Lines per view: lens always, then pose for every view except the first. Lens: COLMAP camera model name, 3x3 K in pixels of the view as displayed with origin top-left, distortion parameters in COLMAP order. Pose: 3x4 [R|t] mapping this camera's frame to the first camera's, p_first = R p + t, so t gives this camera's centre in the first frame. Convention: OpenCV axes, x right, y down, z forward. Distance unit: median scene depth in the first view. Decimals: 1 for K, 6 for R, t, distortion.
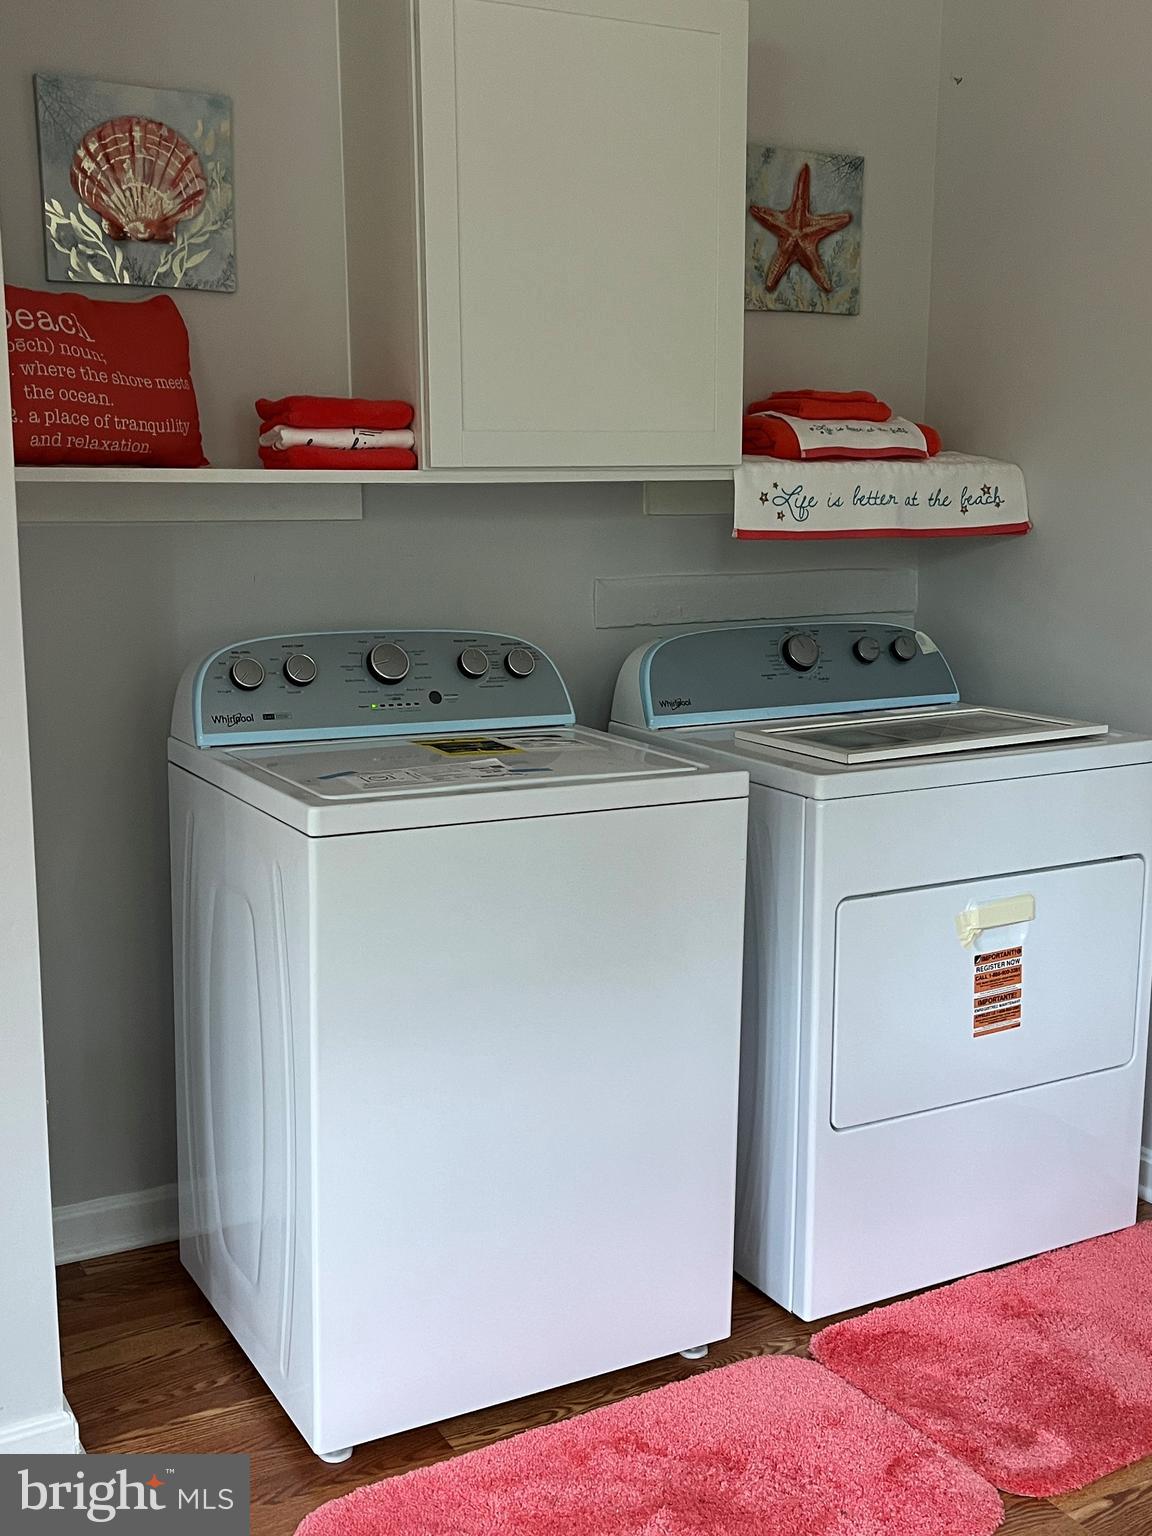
lens RADIAL K [[1657.7, 0, 576.0], [0, 1657.7, 768.0], [0, 0, 1]] dist [0.369436, -0.442683]
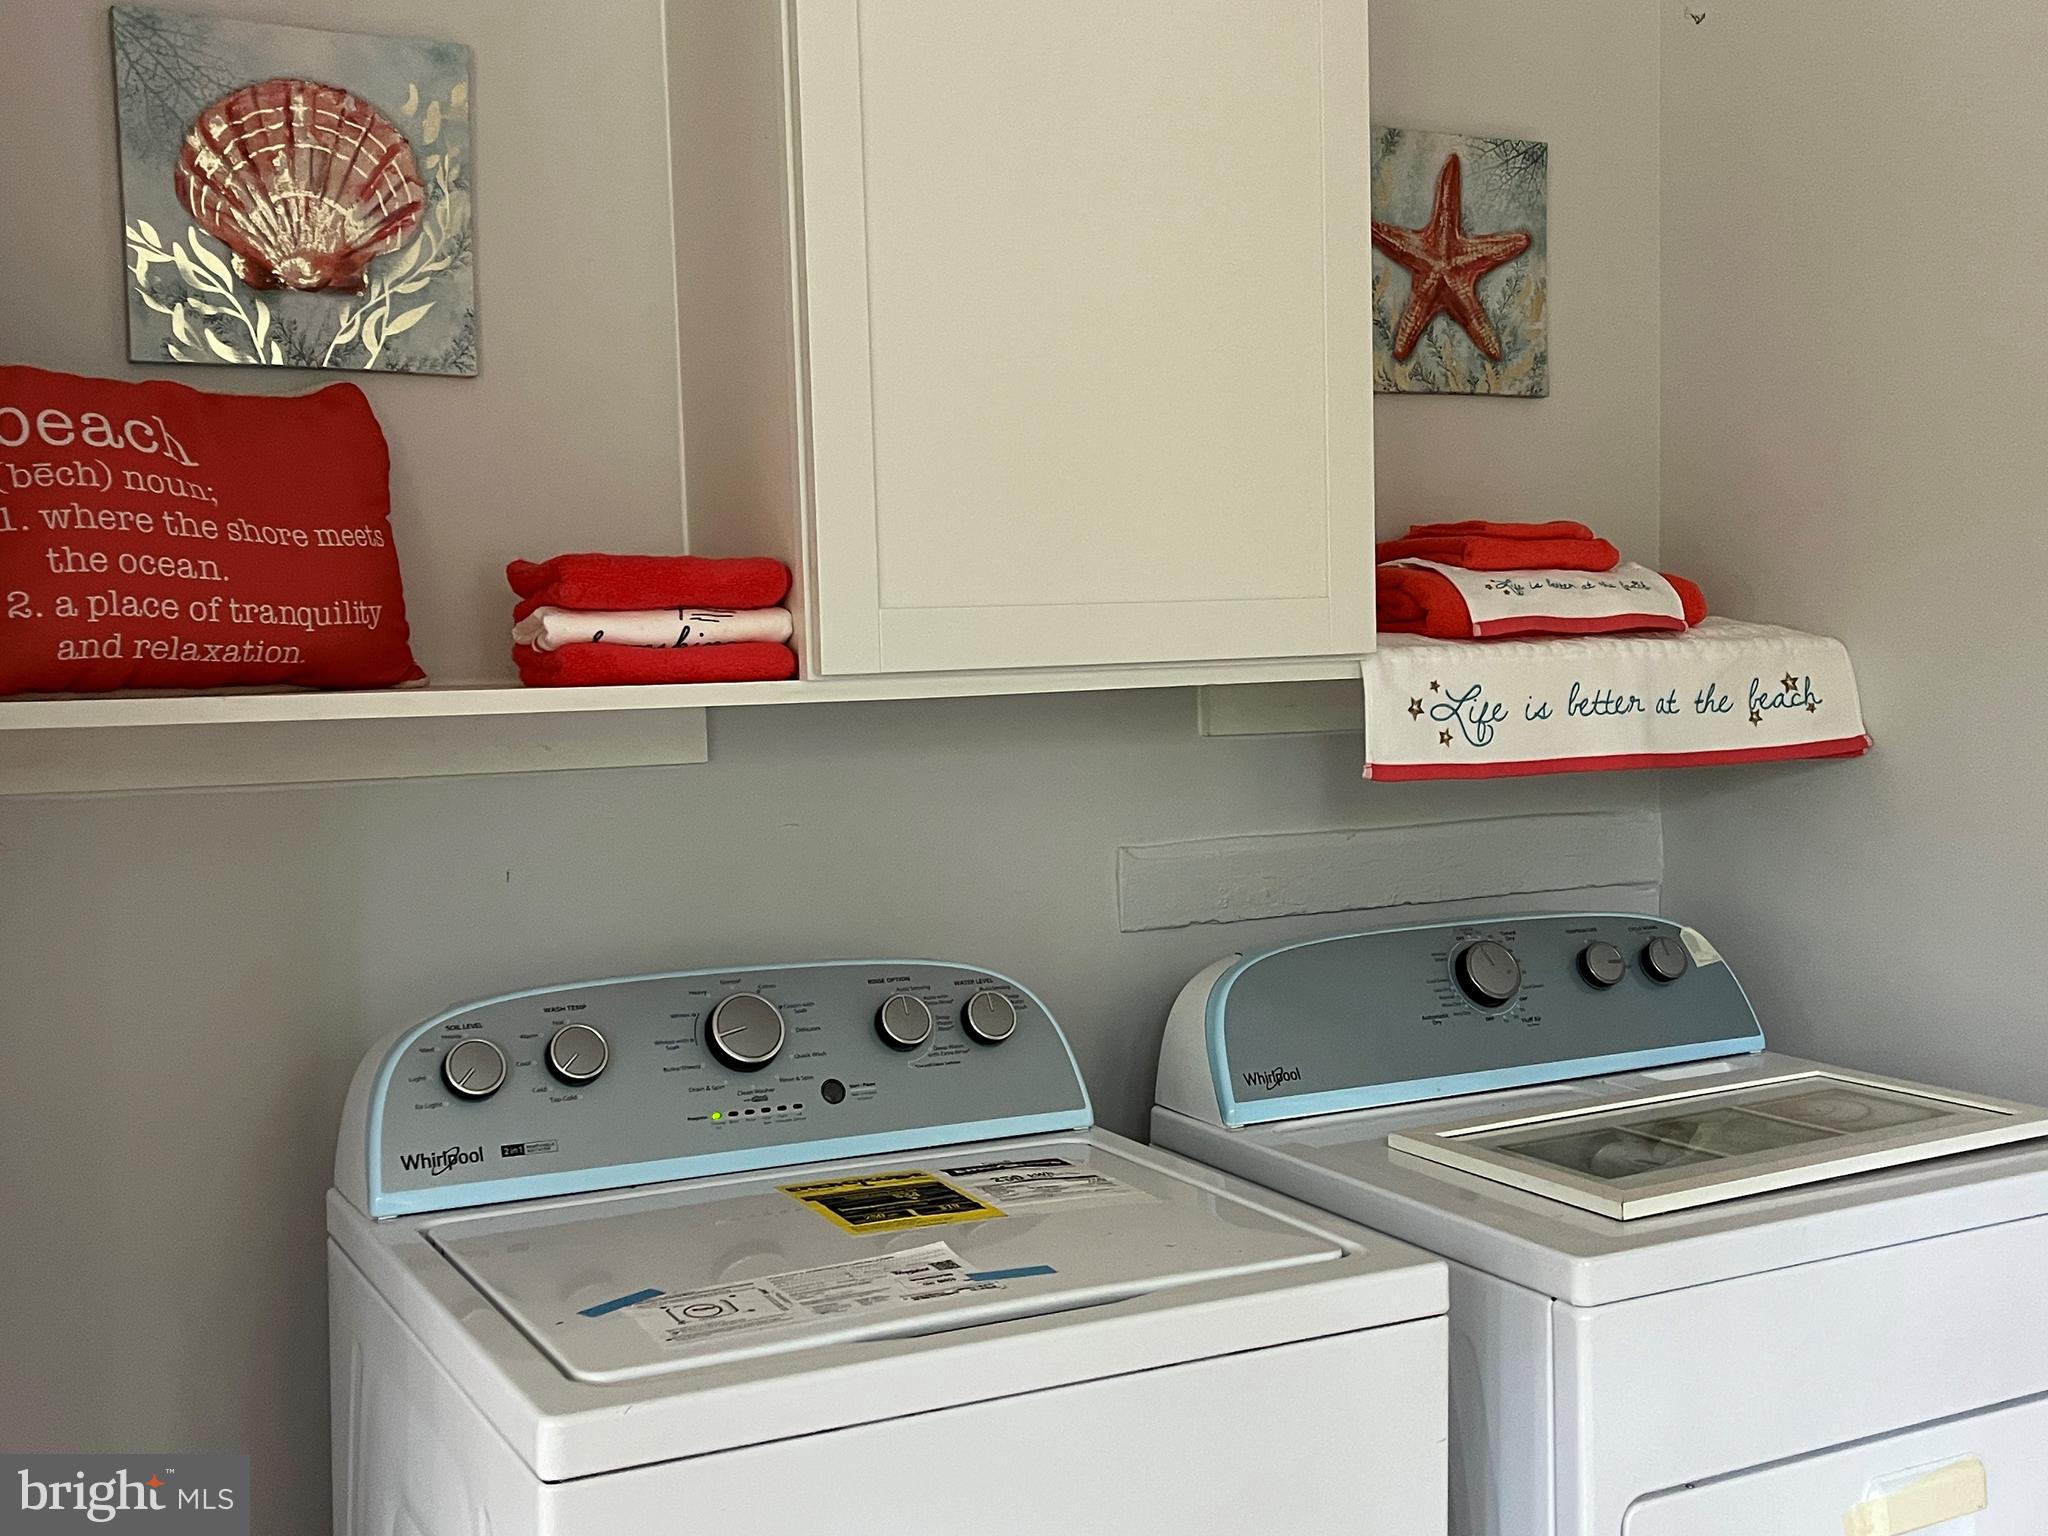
lens RADIAL K [[2210.2, 0, 1052.6], [0, 2210.2, 873.6], [0, 0, 1]] dist [0.369436, -0.442683]
pose [[0.999779, -0.019801, -0.007006, -0.006828], [0.019311, 0.997752, -0.064165, -0.062047], [0.008261, 0.064016, 0.997915, 0.262533]]
